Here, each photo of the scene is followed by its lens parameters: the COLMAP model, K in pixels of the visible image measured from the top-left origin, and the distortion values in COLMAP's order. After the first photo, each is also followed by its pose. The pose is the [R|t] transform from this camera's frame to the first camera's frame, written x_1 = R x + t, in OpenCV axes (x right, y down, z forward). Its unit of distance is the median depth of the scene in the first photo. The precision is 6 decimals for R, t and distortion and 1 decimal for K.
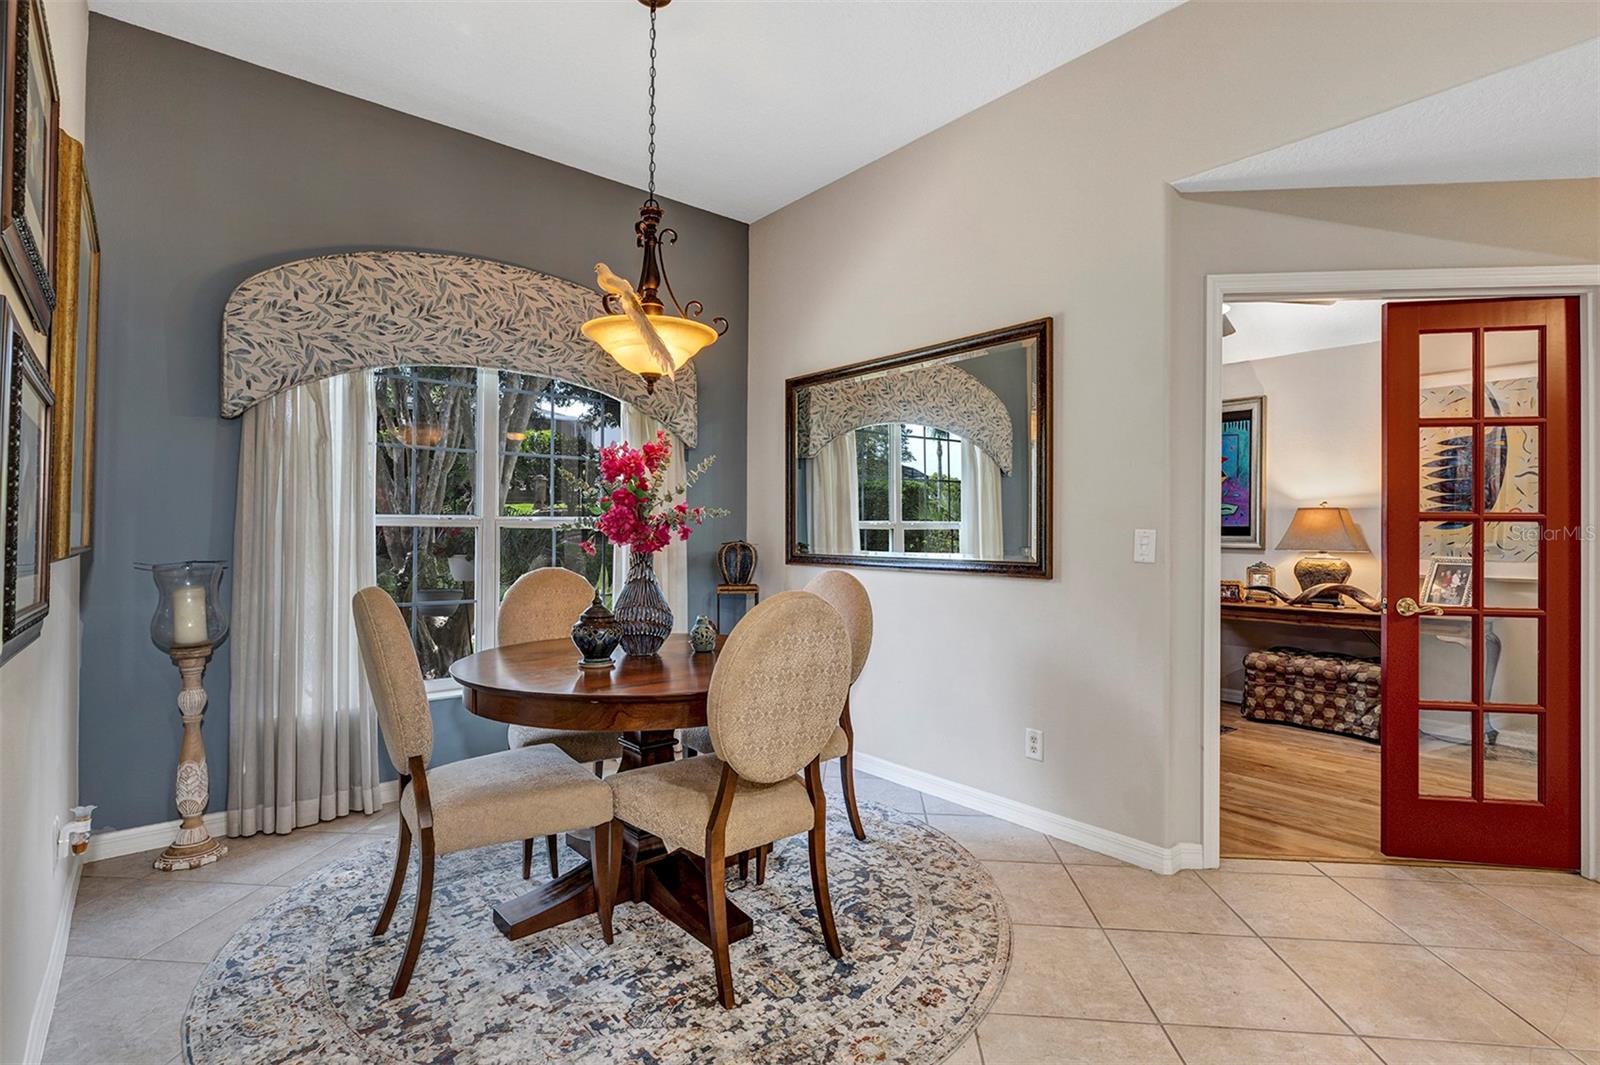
lens RADIAL K [[737.6, 0, 799.2], [0, 737.6, 528.3], [0, 0, 1]] dist [0.000167, 0.000373]
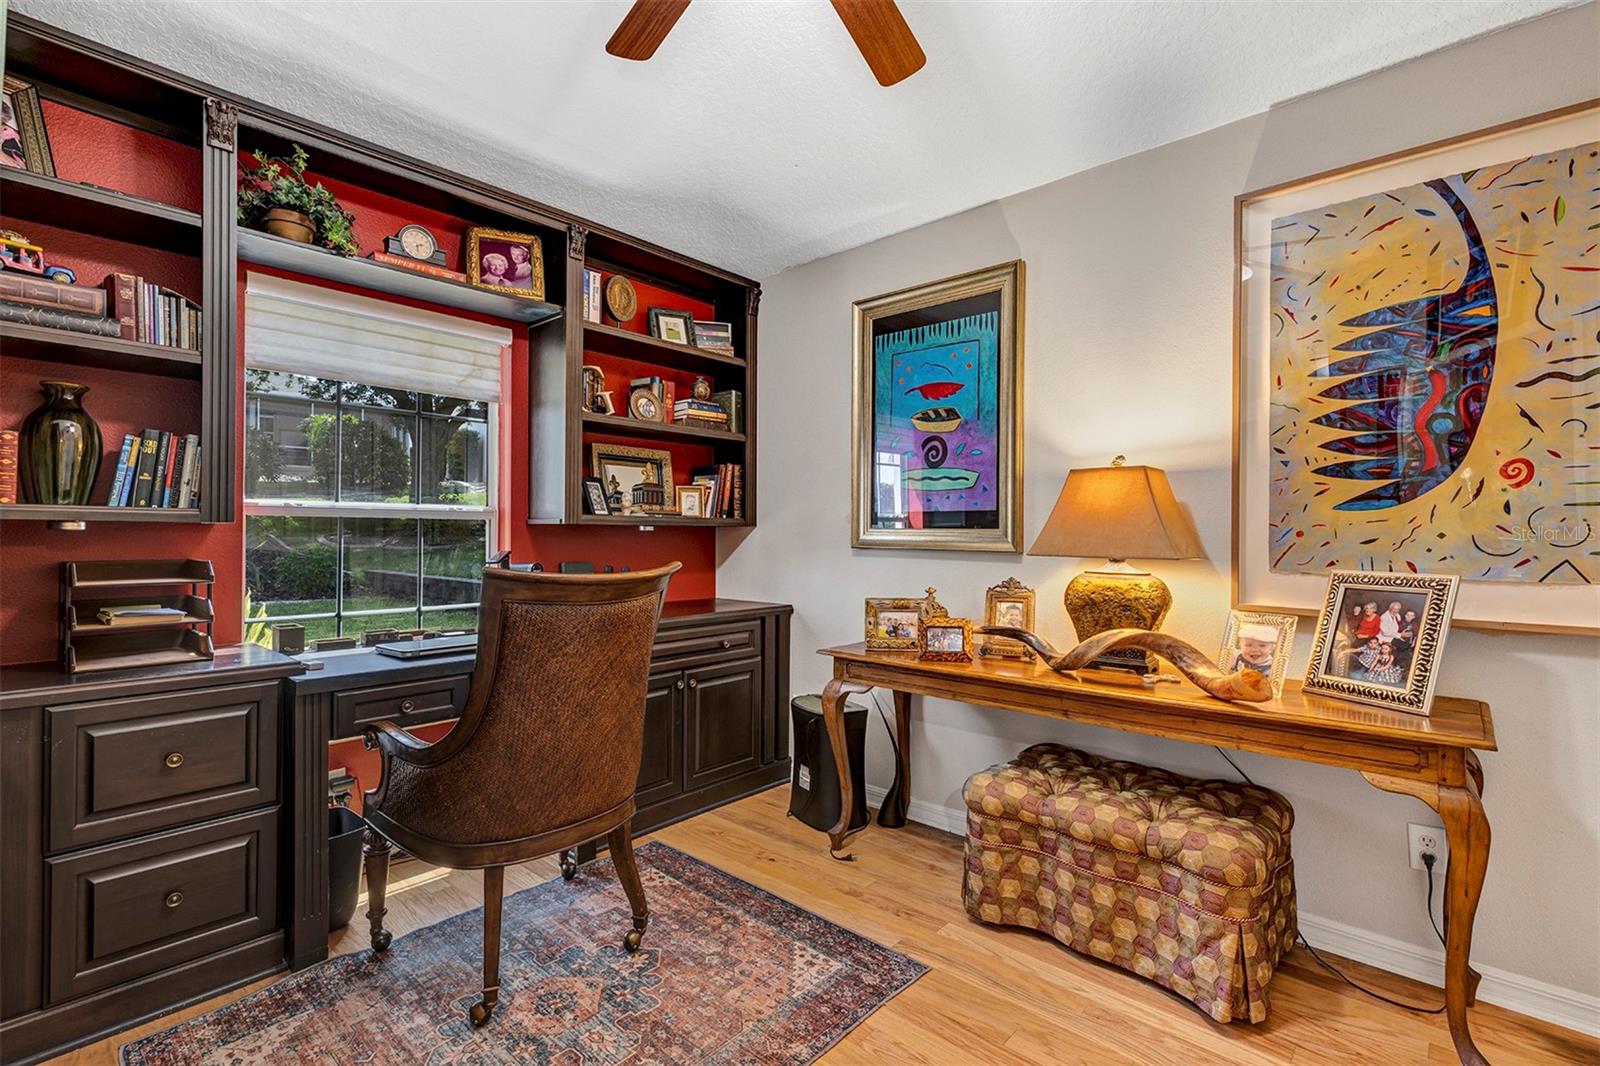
lens RADIAL K [[716.1, 0, 787.3], [0, 716.1, 529.6], [0, 0, 1]] dist [0.001226, -0.000613]
pose [[0.989509, -0.001814, 0.144457, 0.442086], [0.001373, 0.999994, 0.003153, 0.010777], [-0.144462, -0.002921, 0.989506, 0.585296]]
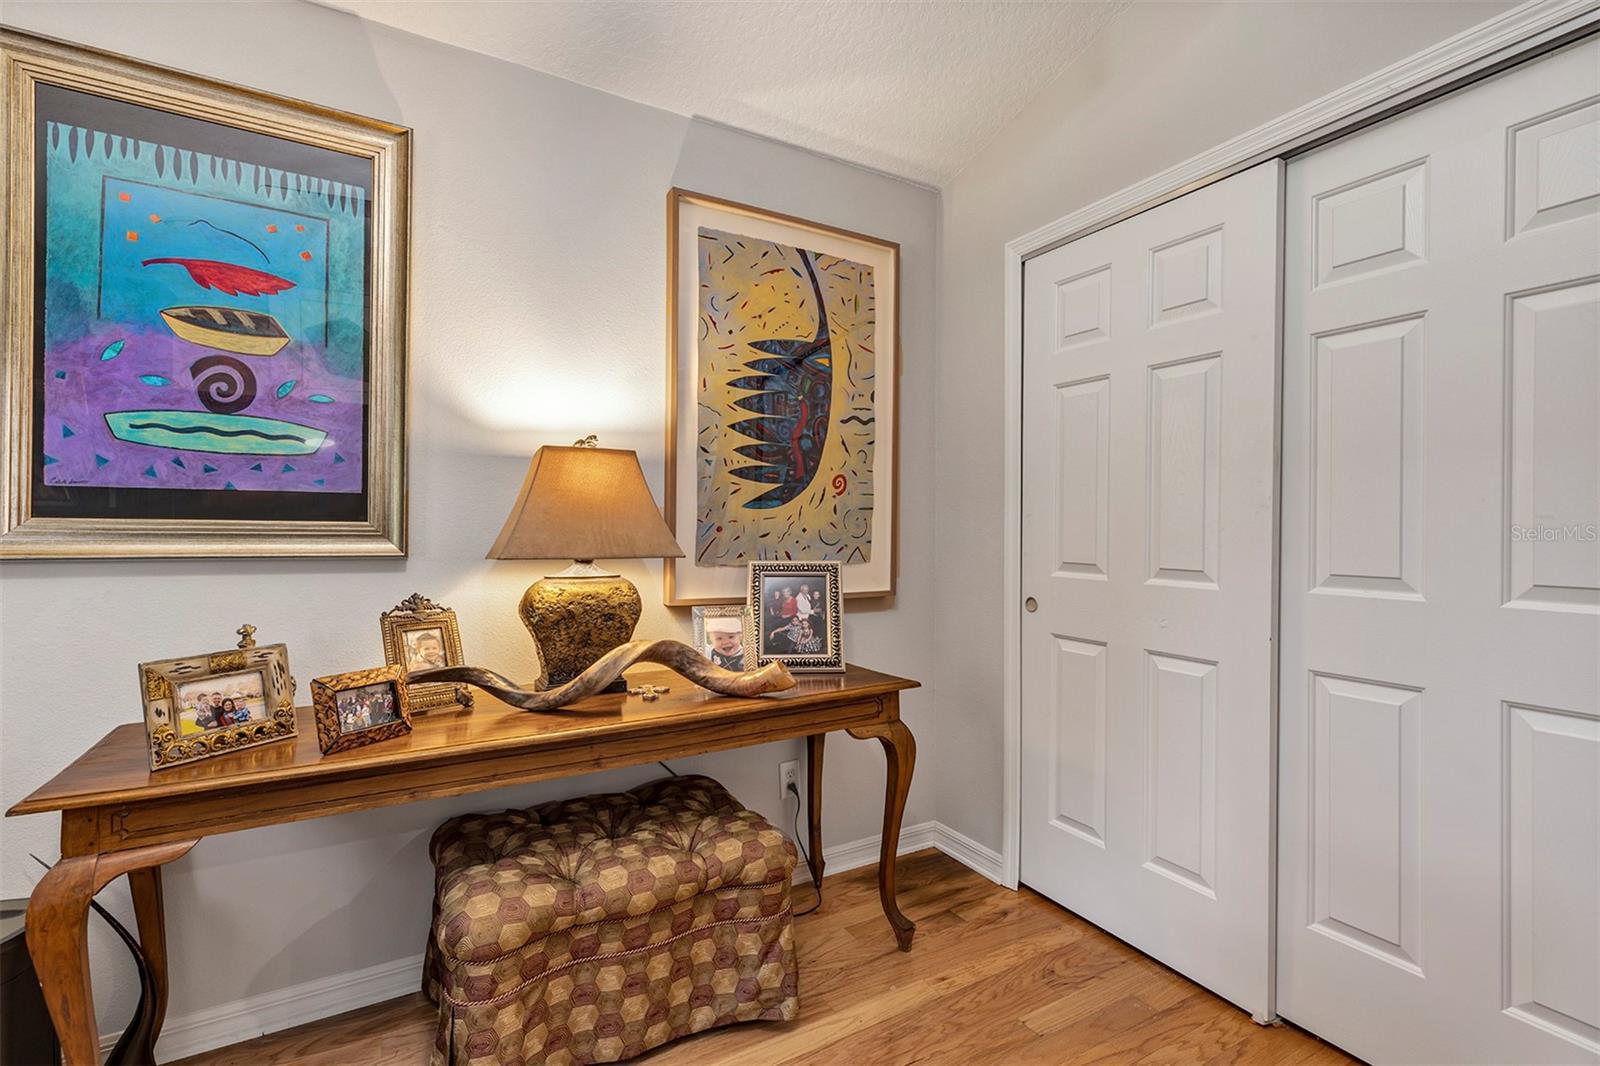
lens RADIAL K [[716.1, 0, 792.6], [0, 716.1, 528.8], [0, 0, 1]] dist [0.001226, -0.000613]
pose [[0.167396, -0.003996, 0.985882, 0.356647], [-0.007912, 0.999954, 0.005397, 0.012252], [-0.985858, -0.008703, 0.167356, 0.851018]]
